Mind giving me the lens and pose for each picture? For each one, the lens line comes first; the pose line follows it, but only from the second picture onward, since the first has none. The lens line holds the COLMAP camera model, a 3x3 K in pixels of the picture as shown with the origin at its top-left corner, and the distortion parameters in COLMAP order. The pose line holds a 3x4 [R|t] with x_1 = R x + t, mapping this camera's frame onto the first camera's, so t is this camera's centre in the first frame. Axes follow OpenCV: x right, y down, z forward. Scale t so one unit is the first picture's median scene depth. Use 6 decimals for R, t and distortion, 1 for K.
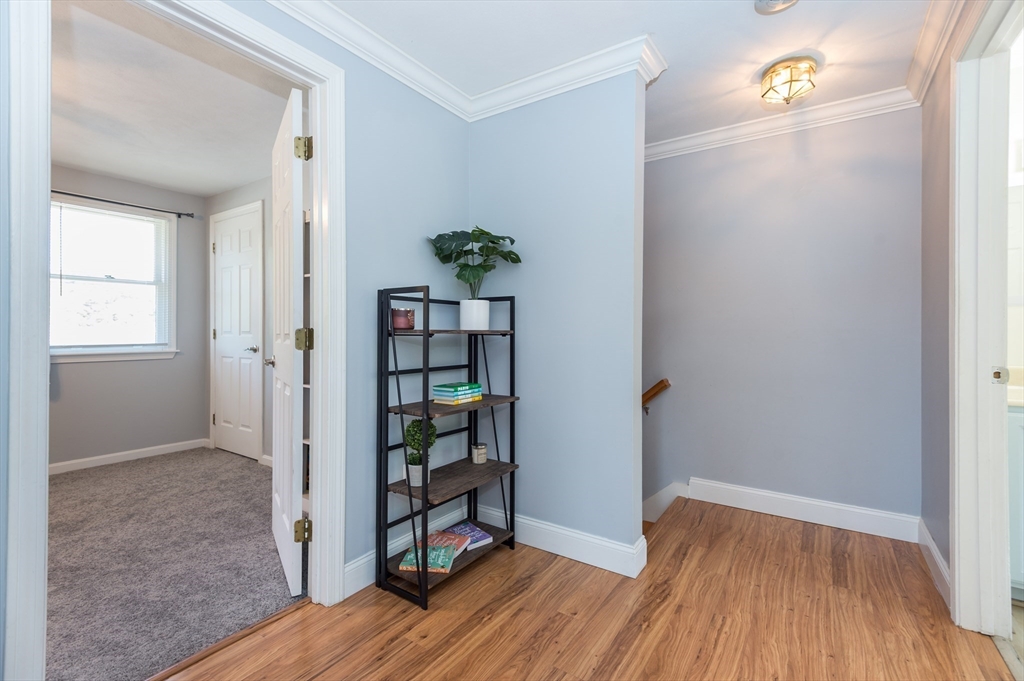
lens RADIAL K [[457.1, 0, 516.7], [0, 457.1, 333.4], [0, 0, 1]] dist [0.051927, -0.028937]
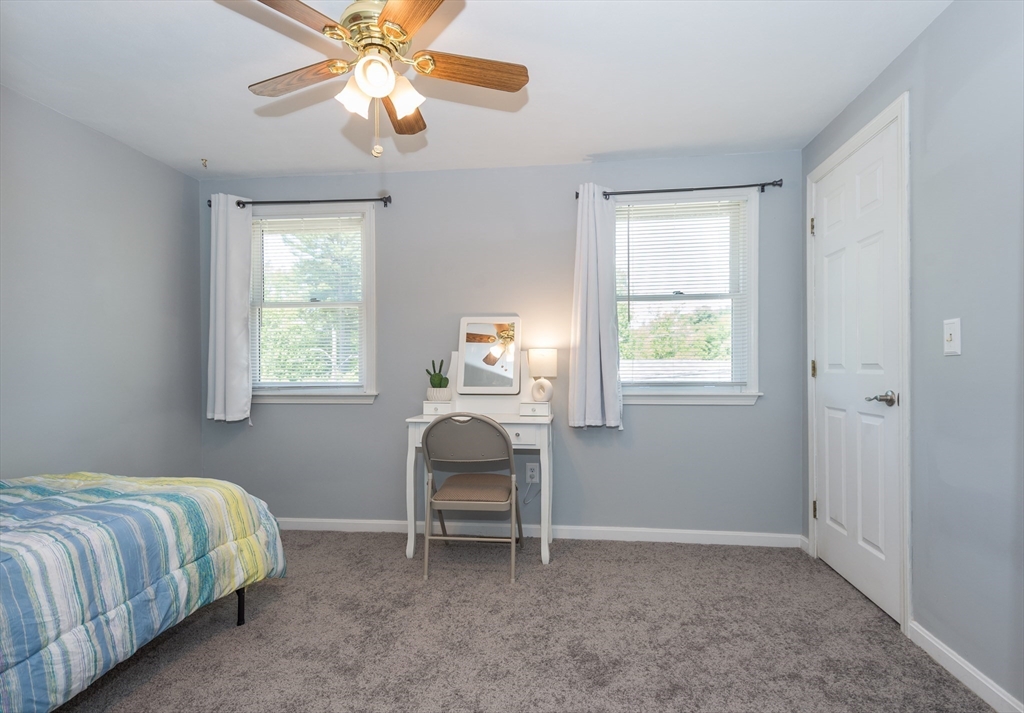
lens RADIAL K [[523.4, 0, 514.3], [0, 523.4, 366.9], [0, 0, 1]] dist [0.034723, -0.011277]
pose [[0.452491, -0.004356, -0.891759, -0.283762], [0.005898, 0.999981, -0.001892, -0.002358], [0.891750, -0.004403, 0.452508, 0.454968]]
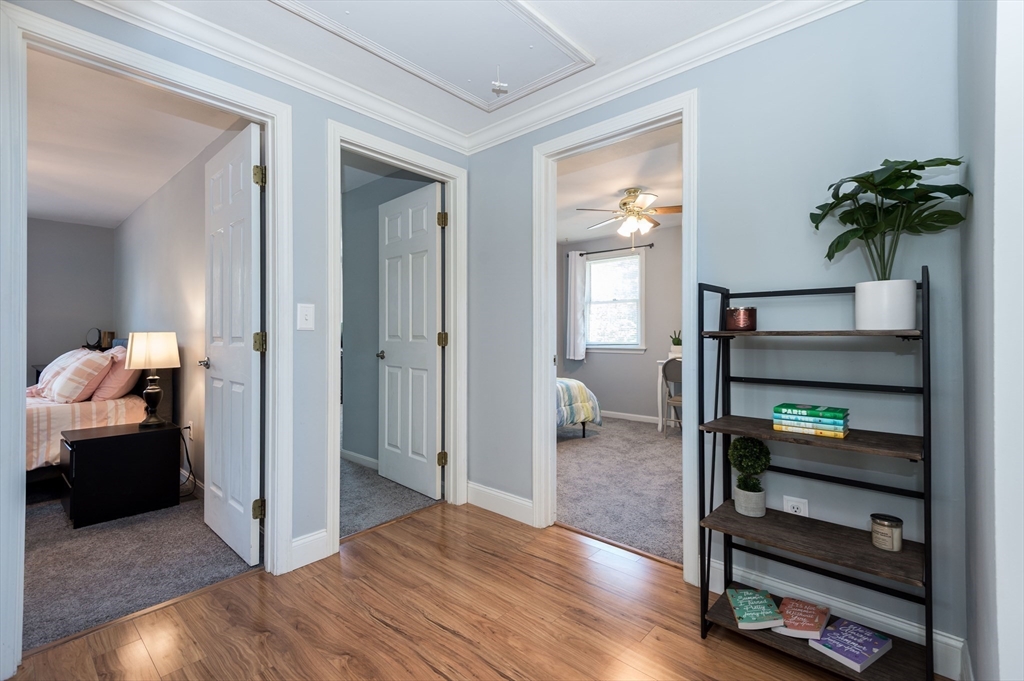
lens RADIAL K [[457.1, 0, 516.7], [0, 457.1, 333.4], [0, 0, 1]] dist [0.051927, -0.028937]
pose [[-0.133920, -0.005602, -0.990976, 0.436403], [0.002968, 0.999977, -0.006054, -0.000041], [0.990988, -0.003752, -0.133900, 0.434829]]
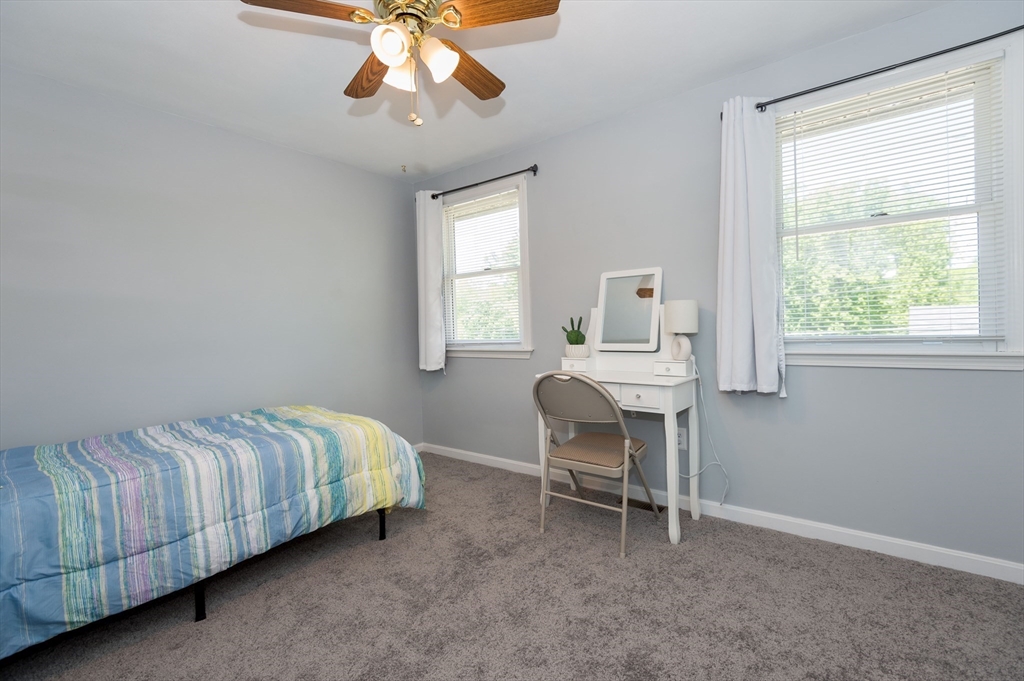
lens RADIAL K [[457.1, 0, 516.7], [0, 457.1, 333.4], [0, 0, 1]] dist [0.051927, -0.028937]
pose [[-0.070235, 0.013901, -0.997434, -0.347551], [0.029545, 0.999493, 0.011849, -0.001022], [0.997093, -0.028637, -0.070610, 0.726226]]
